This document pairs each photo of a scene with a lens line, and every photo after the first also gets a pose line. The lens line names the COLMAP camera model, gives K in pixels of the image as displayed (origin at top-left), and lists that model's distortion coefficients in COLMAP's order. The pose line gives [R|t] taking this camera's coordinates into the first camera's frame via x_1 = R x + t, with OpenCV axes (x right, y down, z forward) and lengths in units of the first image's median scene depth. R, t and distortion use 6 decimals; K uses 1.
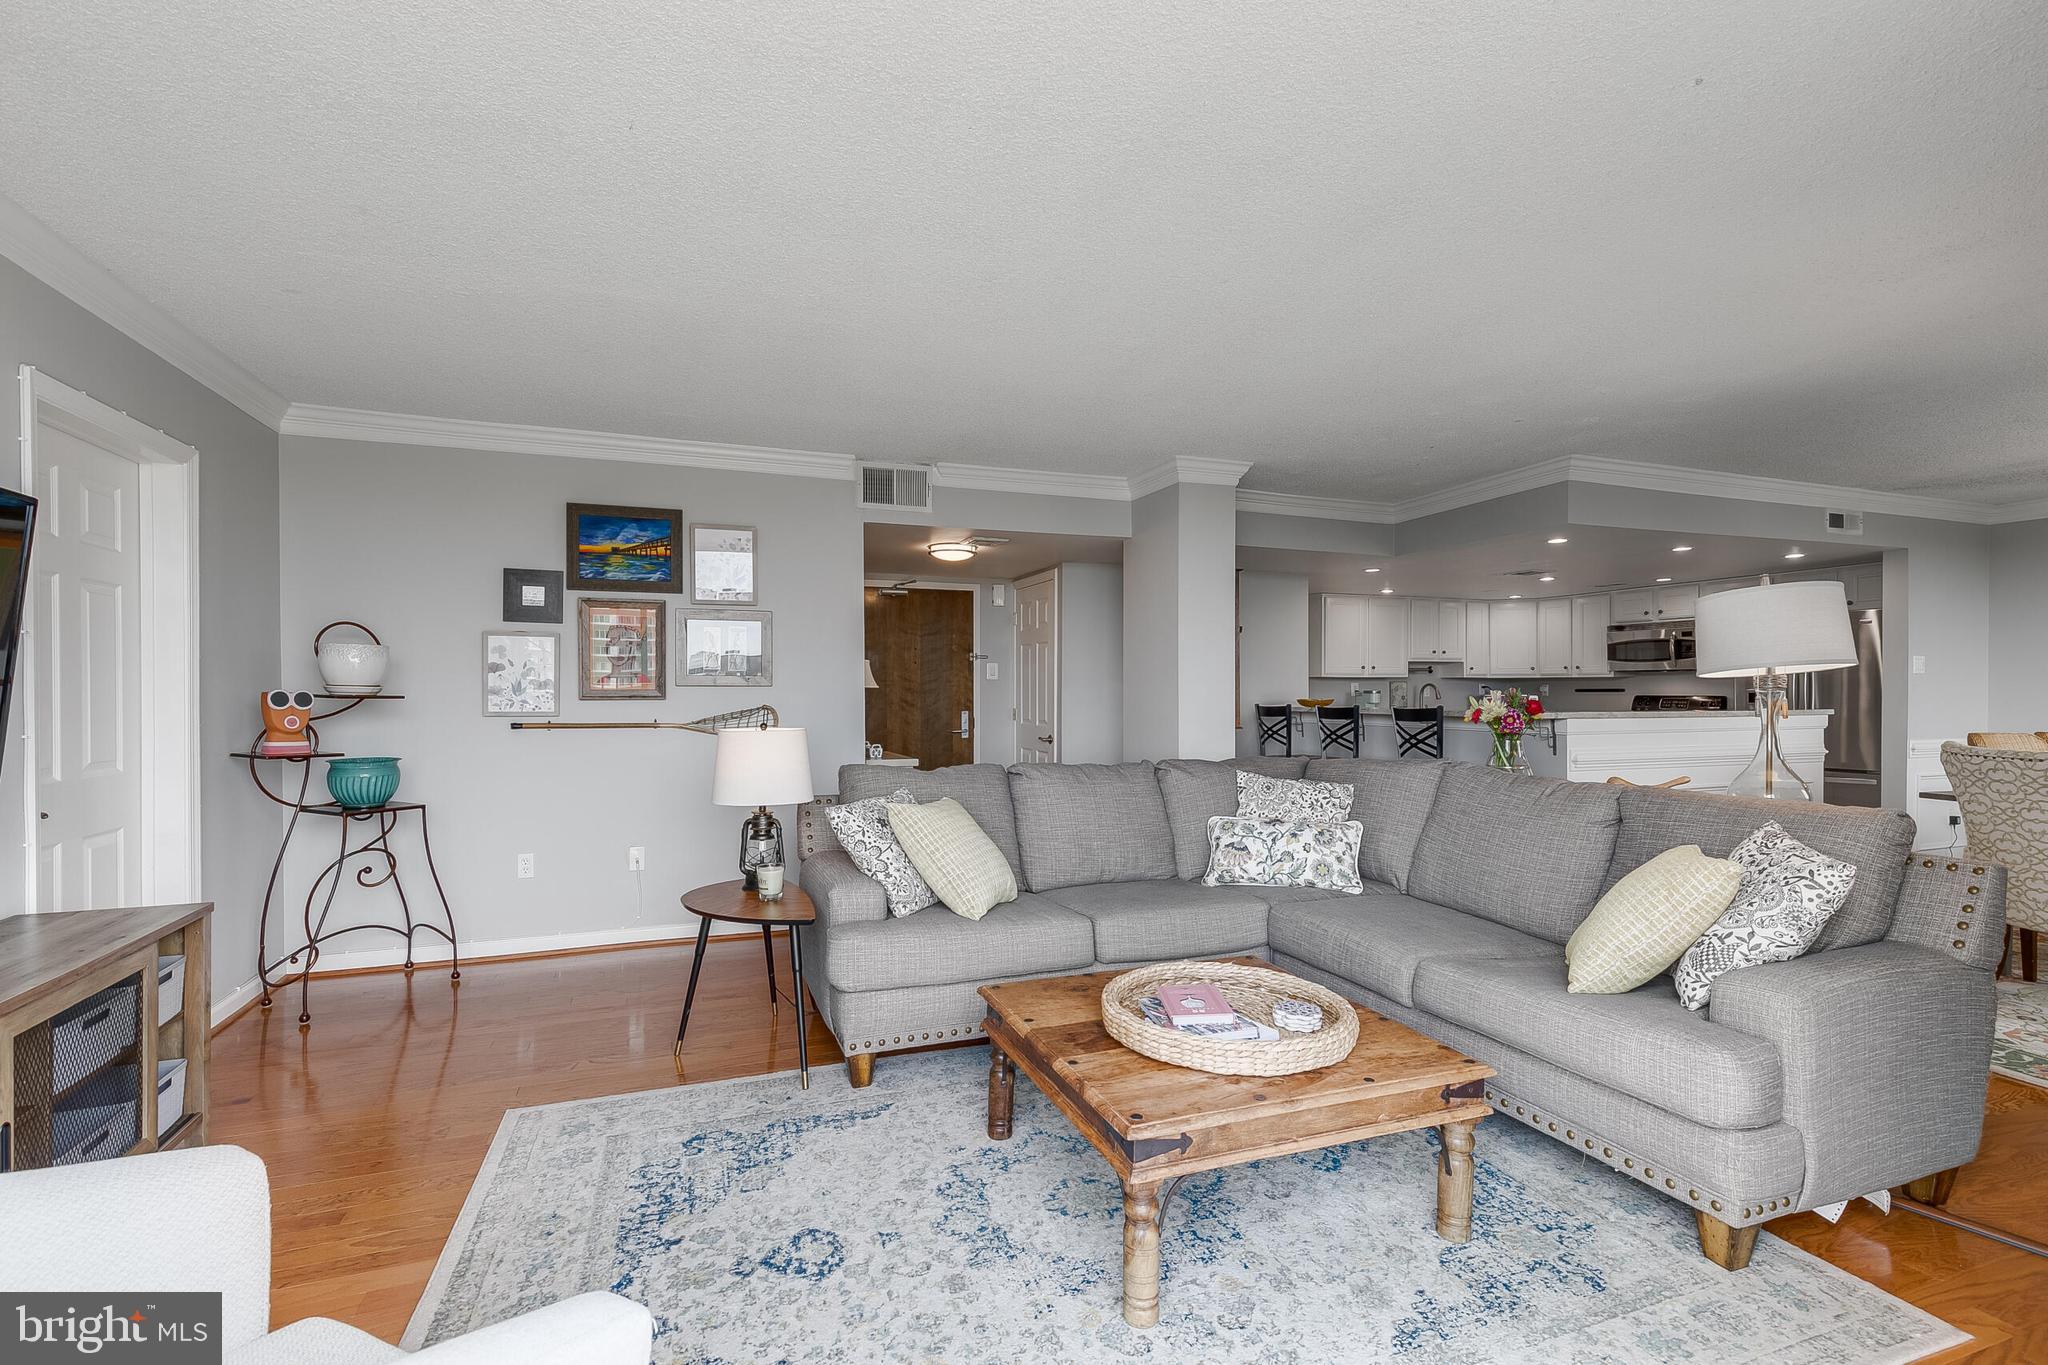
lens RADIAL K [[931.2, 0, 1004.1], [0, 931.2, 687.9], [0, 0, 1]] dist [0.010346, -0.002379]
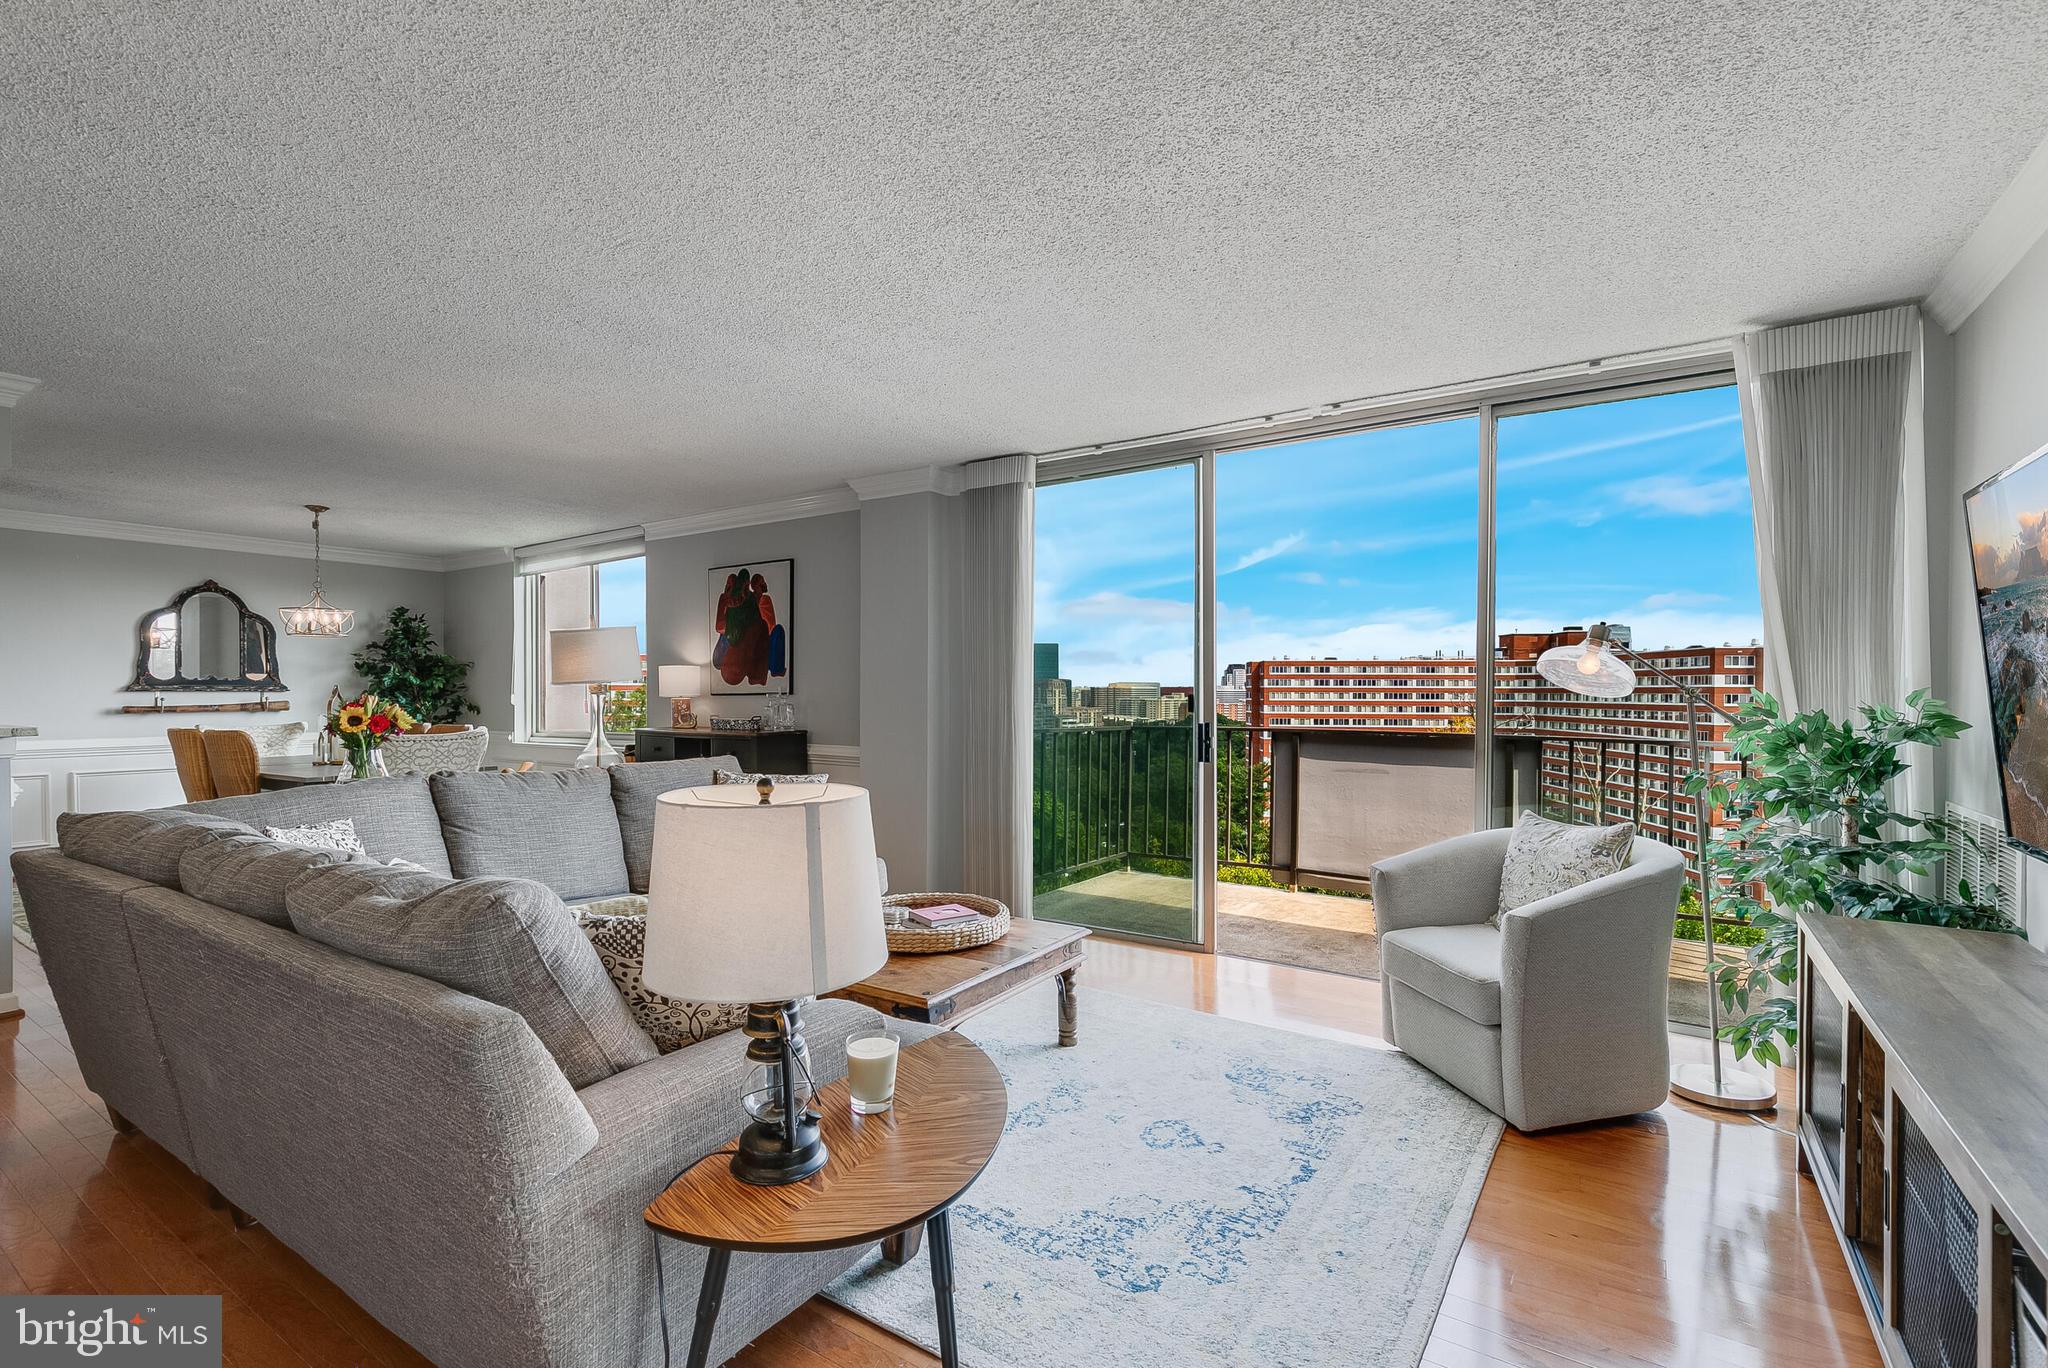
lens RADIAL K [[931.2, 0, 1016.6], [0, 931.2, 686.7], [0, 0, 1]] dist [0.010346, -0.002379]
pose [[-0.600285, 0.000583, 0.799786, -0.531585], [-0.002545, 0.999993, -0.002639, -0.006787], [-0.799782, -0.003619, -0.600279, 0.926643]]
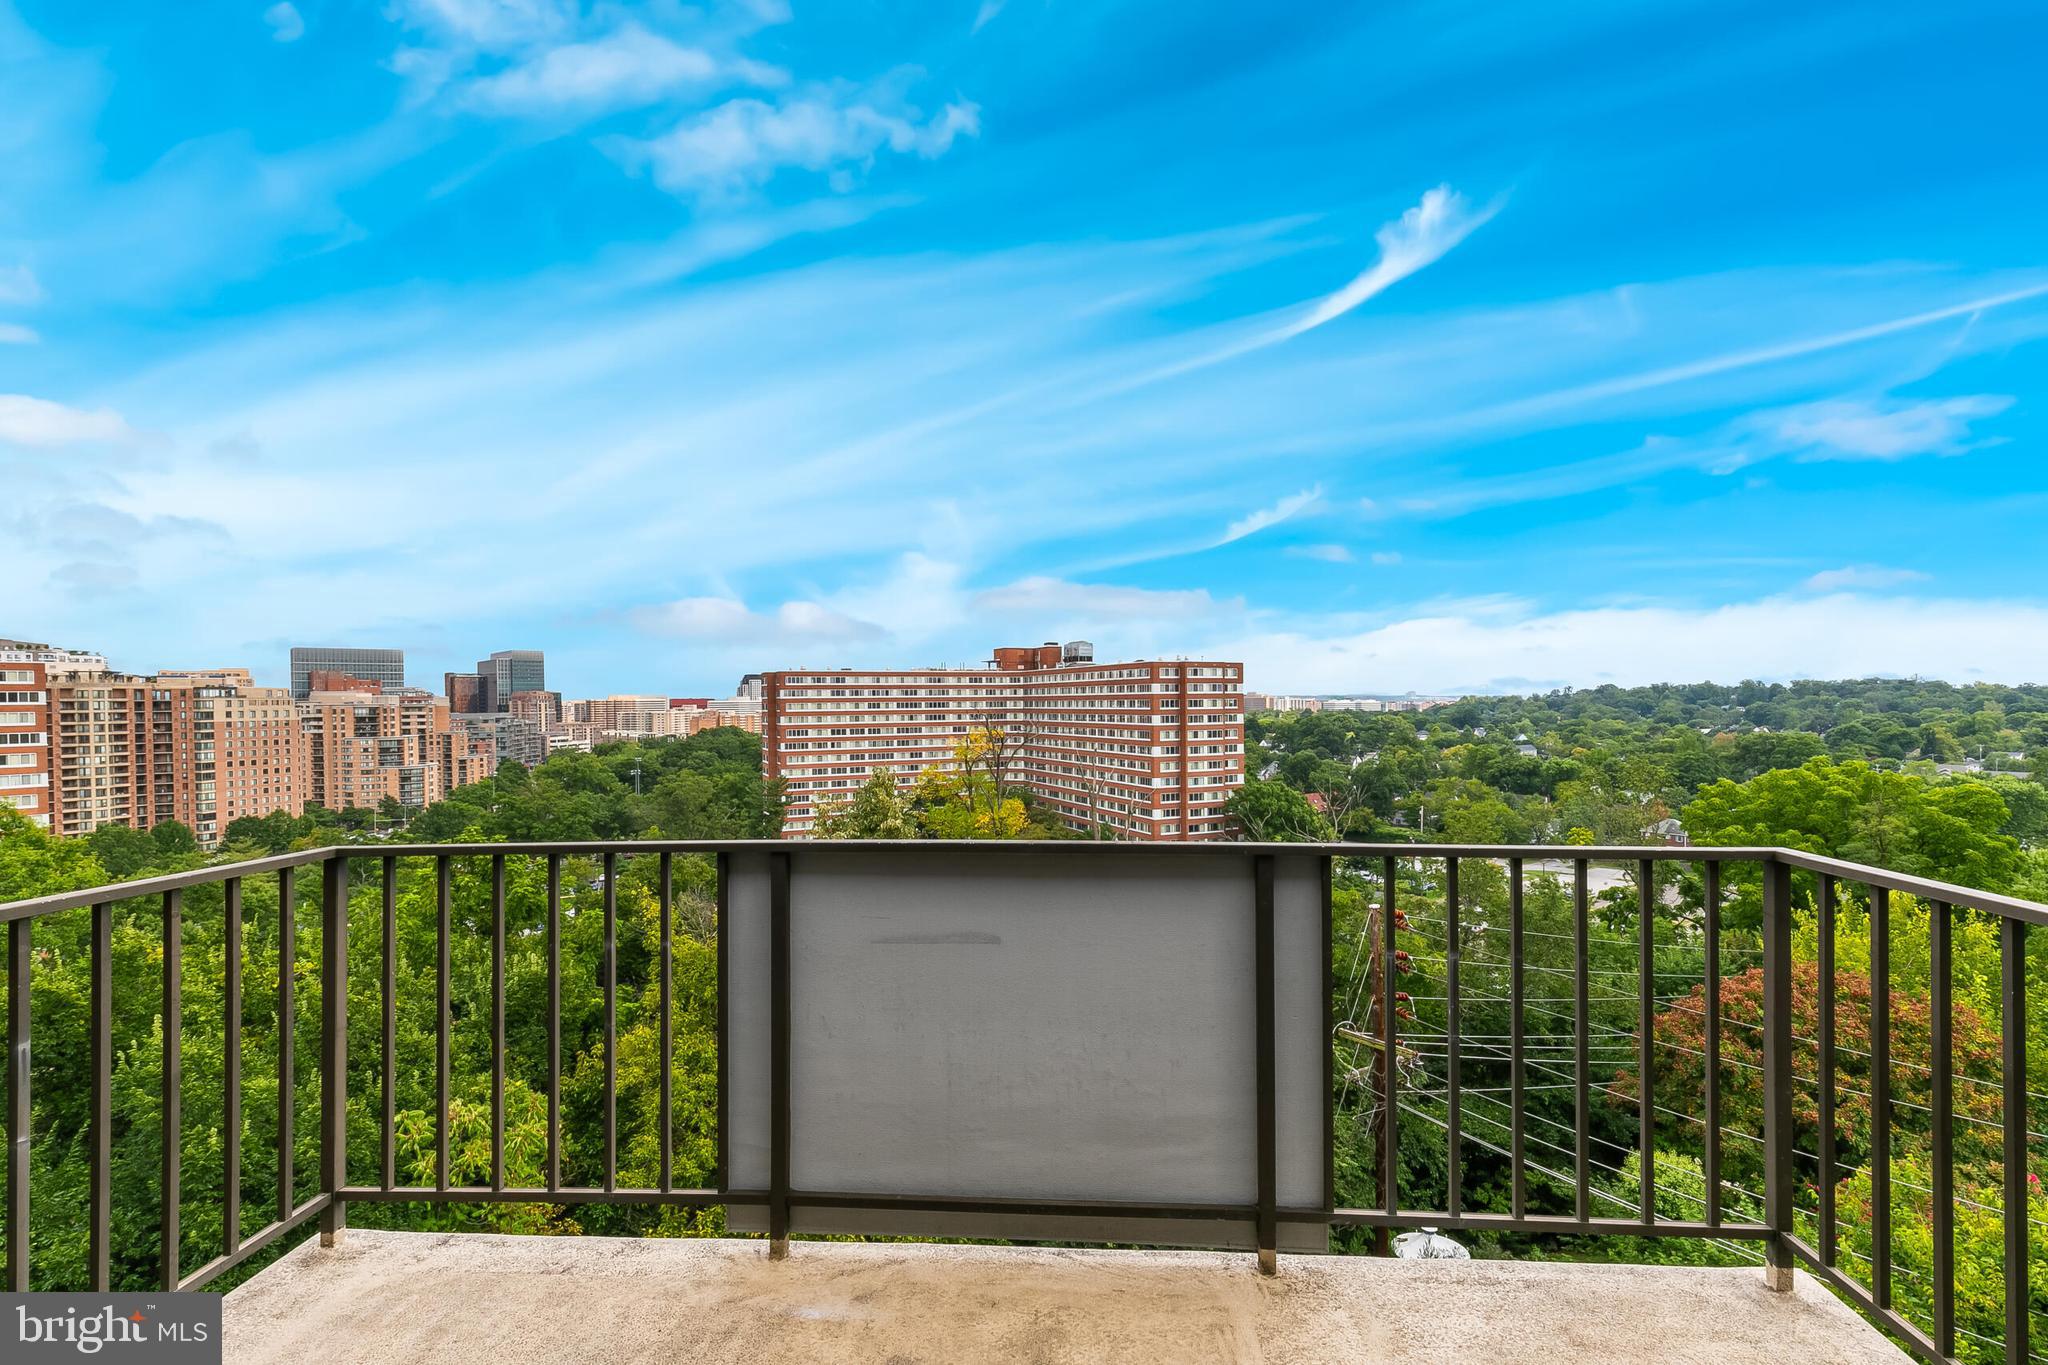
lens RADIAL K [[934.9, 0, 1011.4], [0, 934.9, 702.9], [0, 0, 1]] dist [0.027811, -0.000113]
pose [[-0.910695, 0.007159, 0.413017, -0.176791], [0.009819, 0.999942, 0.004318, 0.003971], [-0.412963, 0.007988, -0.910713, 0.487502]]
